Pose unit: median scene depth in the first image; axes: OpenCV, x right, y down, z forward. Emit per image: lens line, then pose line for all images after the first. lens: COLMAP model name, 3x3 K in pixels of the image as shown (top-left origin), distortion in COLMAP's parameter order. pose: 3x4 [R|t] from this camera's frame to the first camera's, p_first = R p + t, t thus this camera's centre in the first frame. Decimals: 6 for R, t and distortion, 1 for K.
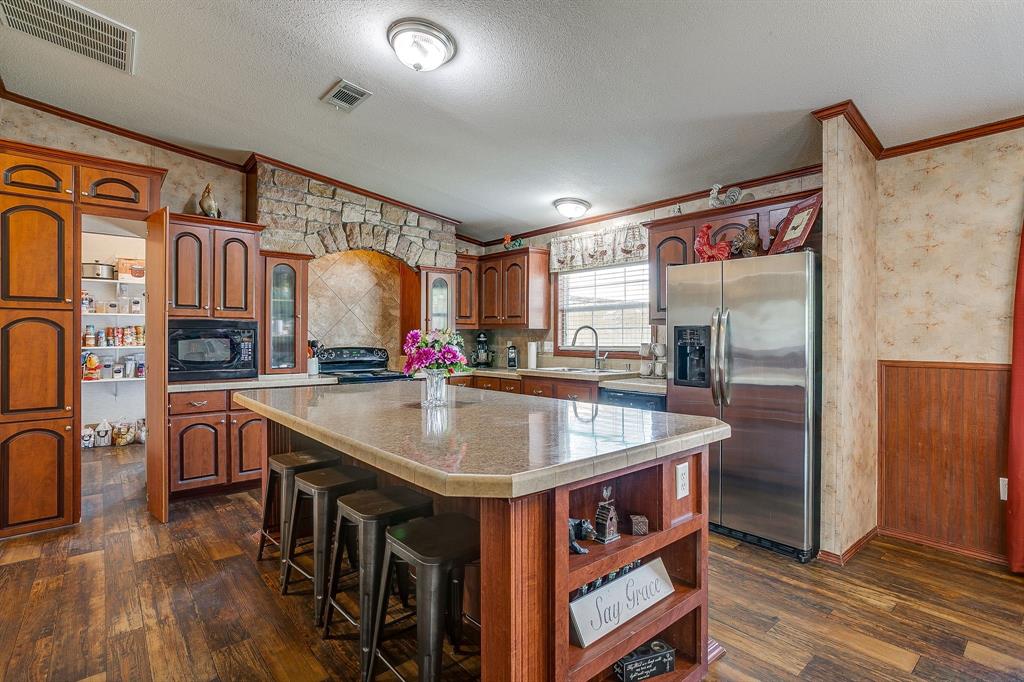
lens RADIAL K [[496.2, 0, 510.2], [0, 496.2, 338.9], [0, 0, 1]] dist [-0.060967, 0.033511]
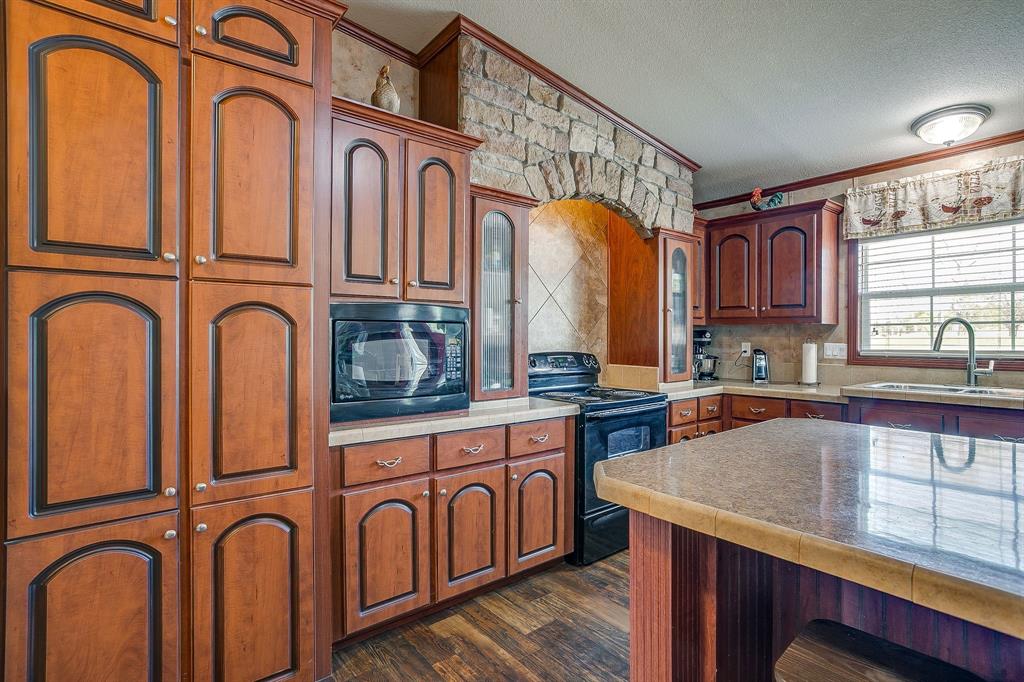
lens RADIAL K [[496.2, 0, 510.2], [0, 496.2, 338.9], [0, 0, 1]] dist [-0.060967, 0.033511]
pose [[0.999434, -0.000586, -0.033645, -0.397069], [0.000607, 1.000000, 0.000613, -0.001303], [0.033644, -0.000633, 0.999434, 0.380020]]
